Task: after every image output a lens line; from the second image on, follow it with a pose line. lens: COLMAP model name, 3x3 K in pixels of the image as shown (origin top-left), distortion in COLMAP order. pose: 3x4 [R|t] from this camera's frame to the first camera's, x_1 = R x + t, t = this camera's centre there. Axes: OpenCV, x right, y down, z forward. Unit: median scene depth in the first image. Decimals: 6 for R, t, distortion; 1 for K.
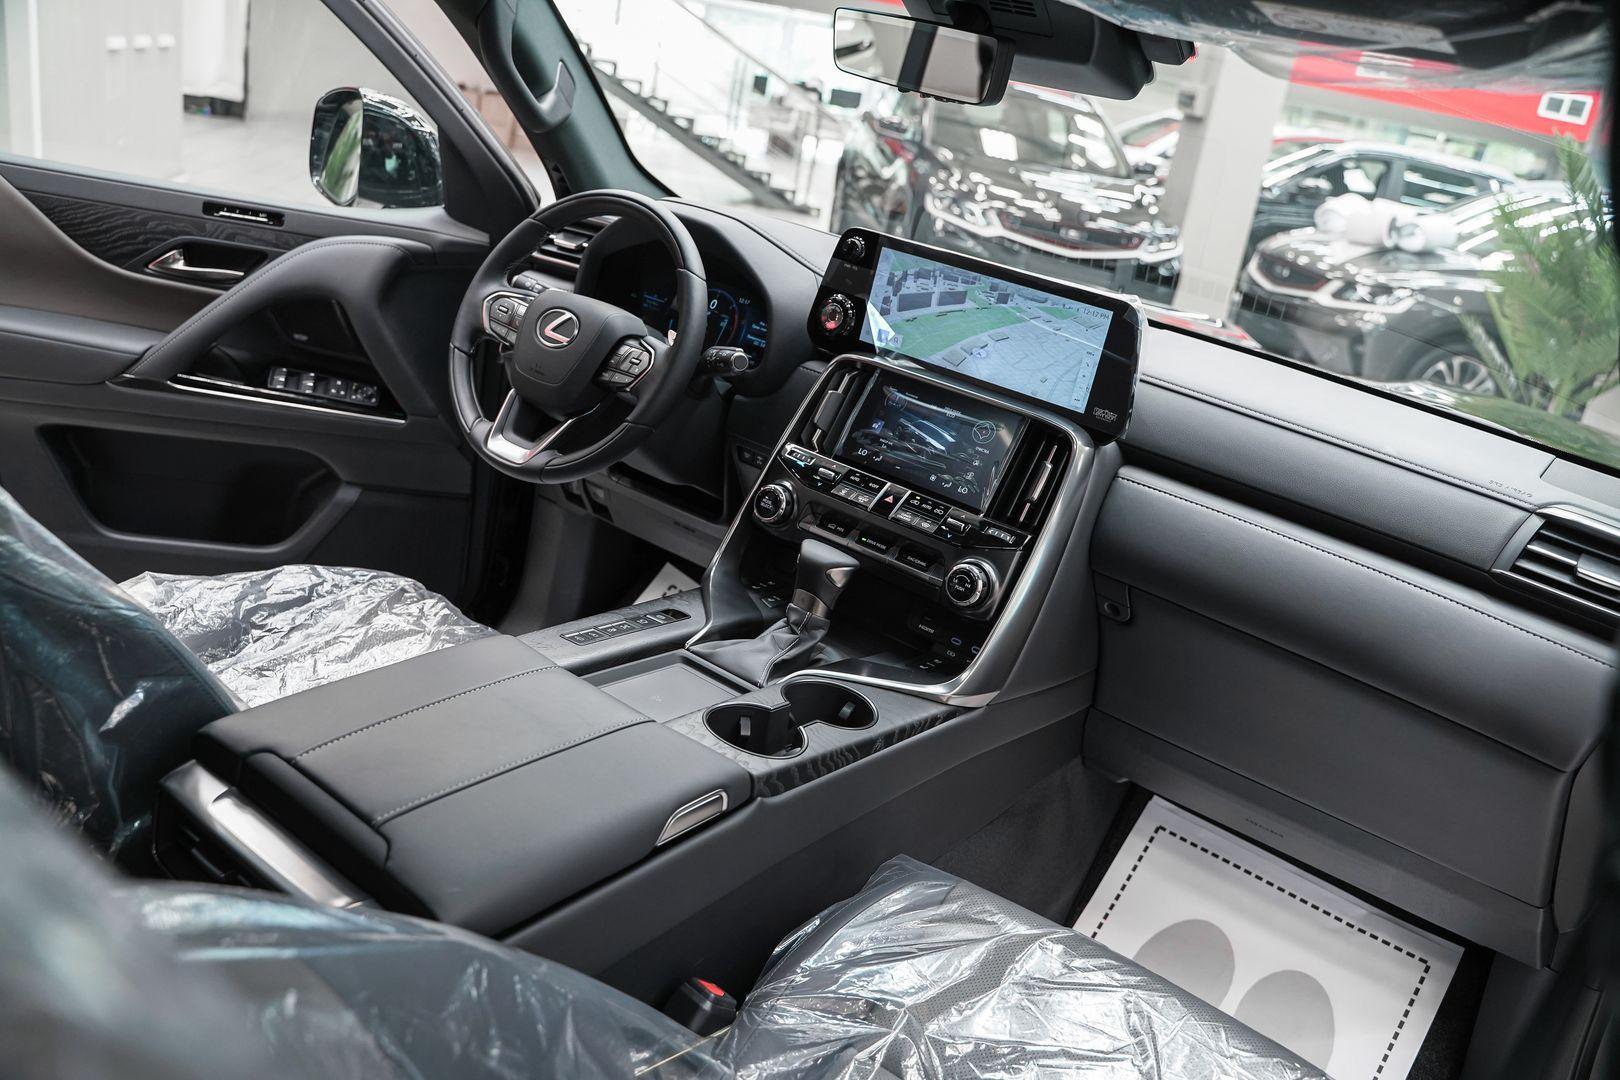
lens RADIAL K [[1295.3, 0, 809.1], [0, 1295.3, 531.3], [0, 0, 1]] dist [-0.104449, 0.069043]
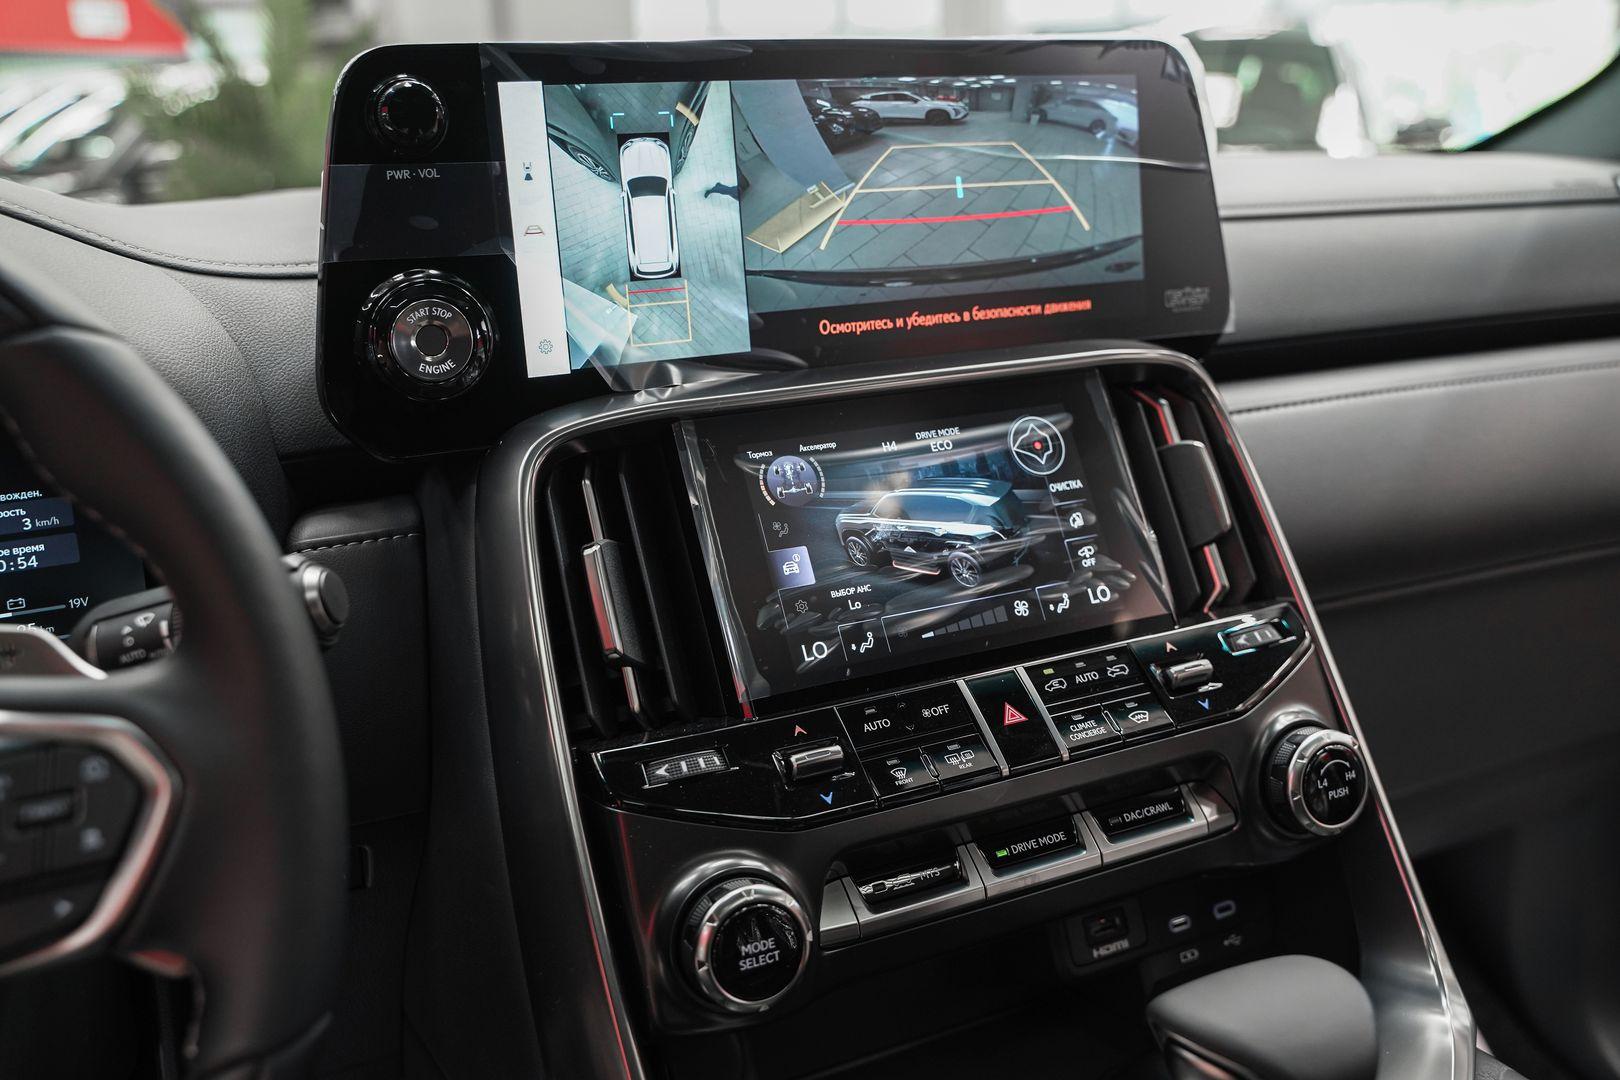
lens RADIAL K [[1475.1, 0, 810.9], [0, 1475.1, 534.0], [0, 0, 1]] dist [-0.053309, 0.000000]
pose [[0.449690, -0.417971, 0.789354, -0.242894], [0.410161, 0.881695, 0.233200, -0.172576], [-0.793440, 0.218895, 0.567925, 0.746574]]
